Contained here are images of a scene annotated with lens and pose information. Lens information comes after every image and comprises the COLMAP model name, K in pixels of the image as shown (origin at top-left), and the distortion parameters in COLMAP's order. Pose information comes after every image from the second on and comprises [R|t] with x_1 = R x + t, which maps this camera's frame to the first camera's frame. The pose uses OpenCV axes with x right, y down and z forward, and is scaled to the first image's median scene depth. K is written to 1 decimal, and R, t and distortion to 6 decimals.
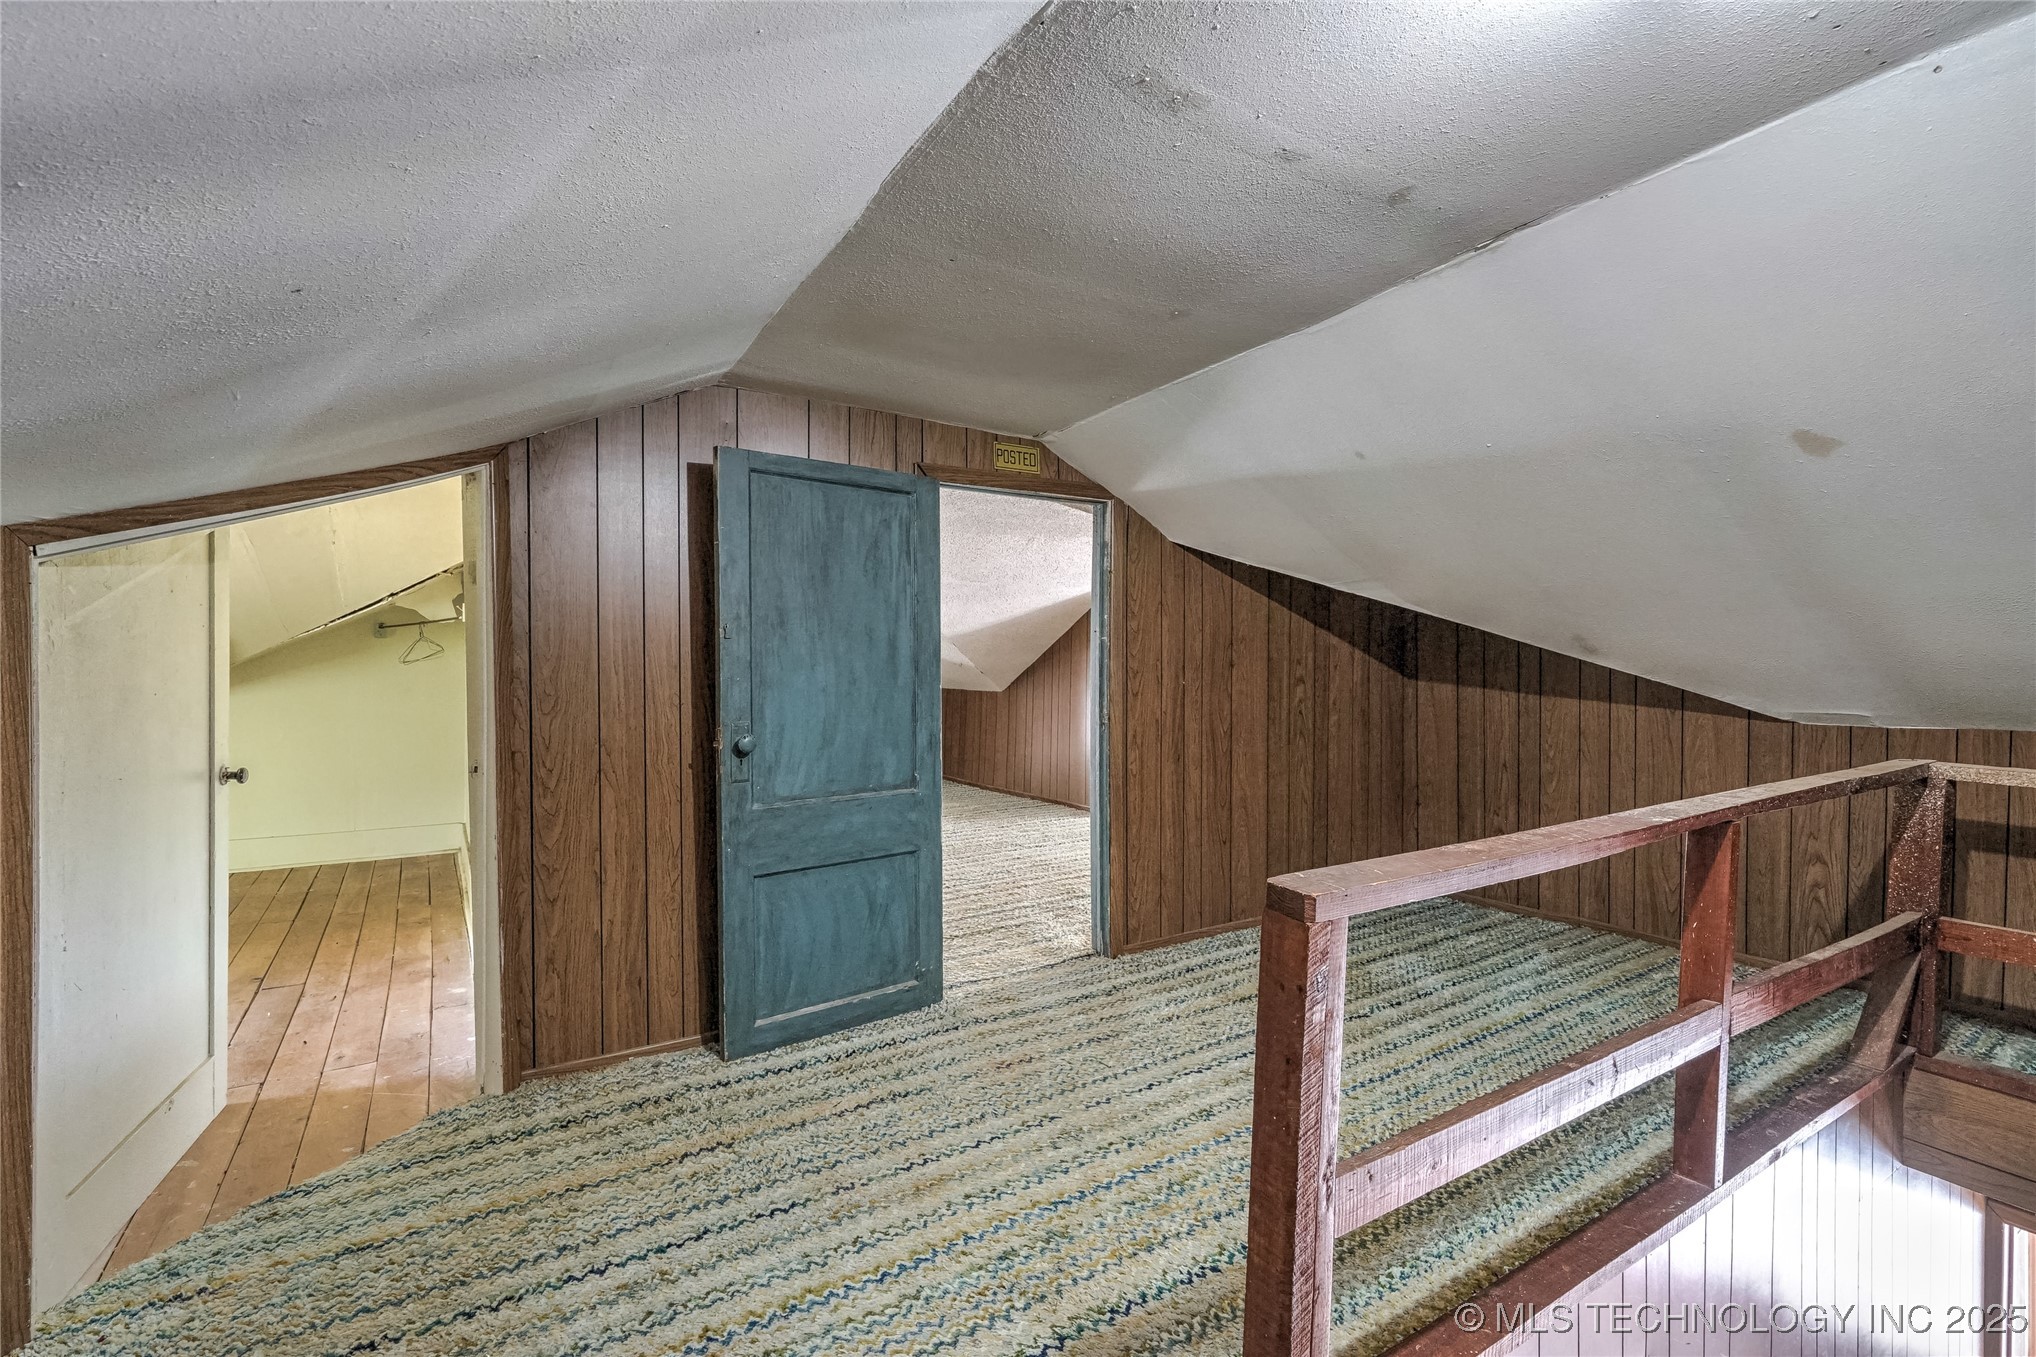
lens RADIAL K [[905.6, 0, 1018.0], [0, 905.6, 678.5], [0, 0, 1]] dist [0.000003, -0.000002]
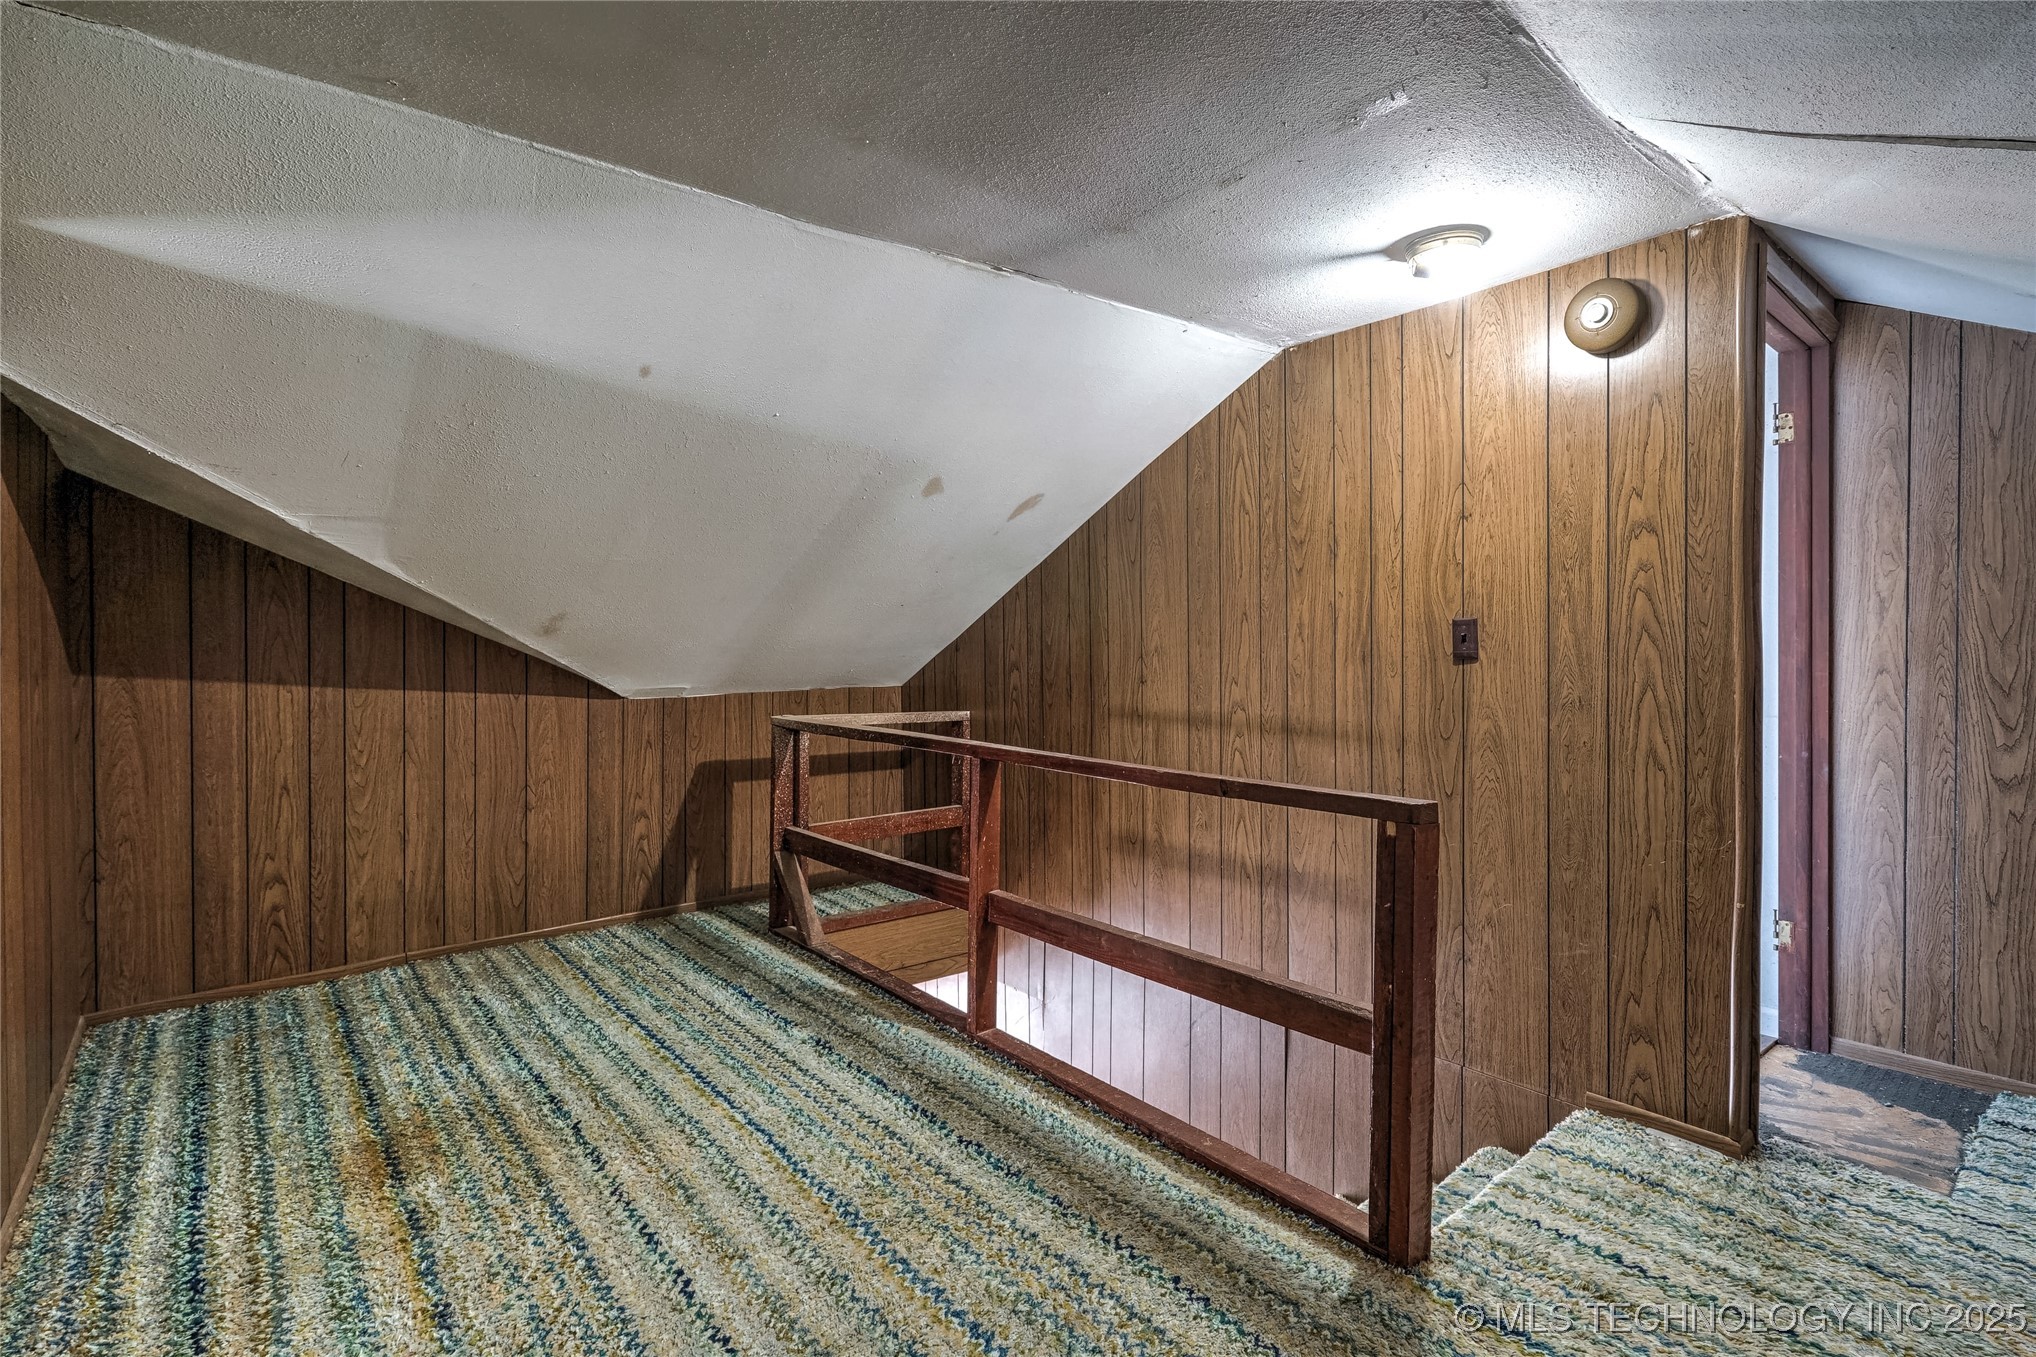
lens RADIAL K [[963.1, 0, 1019.1], [0, 963.1, 653.8], [0, 0, 1]] dist [-0.001364, 0.000245]
pose [[-0.129162, -0.006003, 0.991605, -0.366557], [0.020767, 0.999746, 0.008757, -0.006844], [-0.991406, 0.021724, -0.129005, 0.621995]]
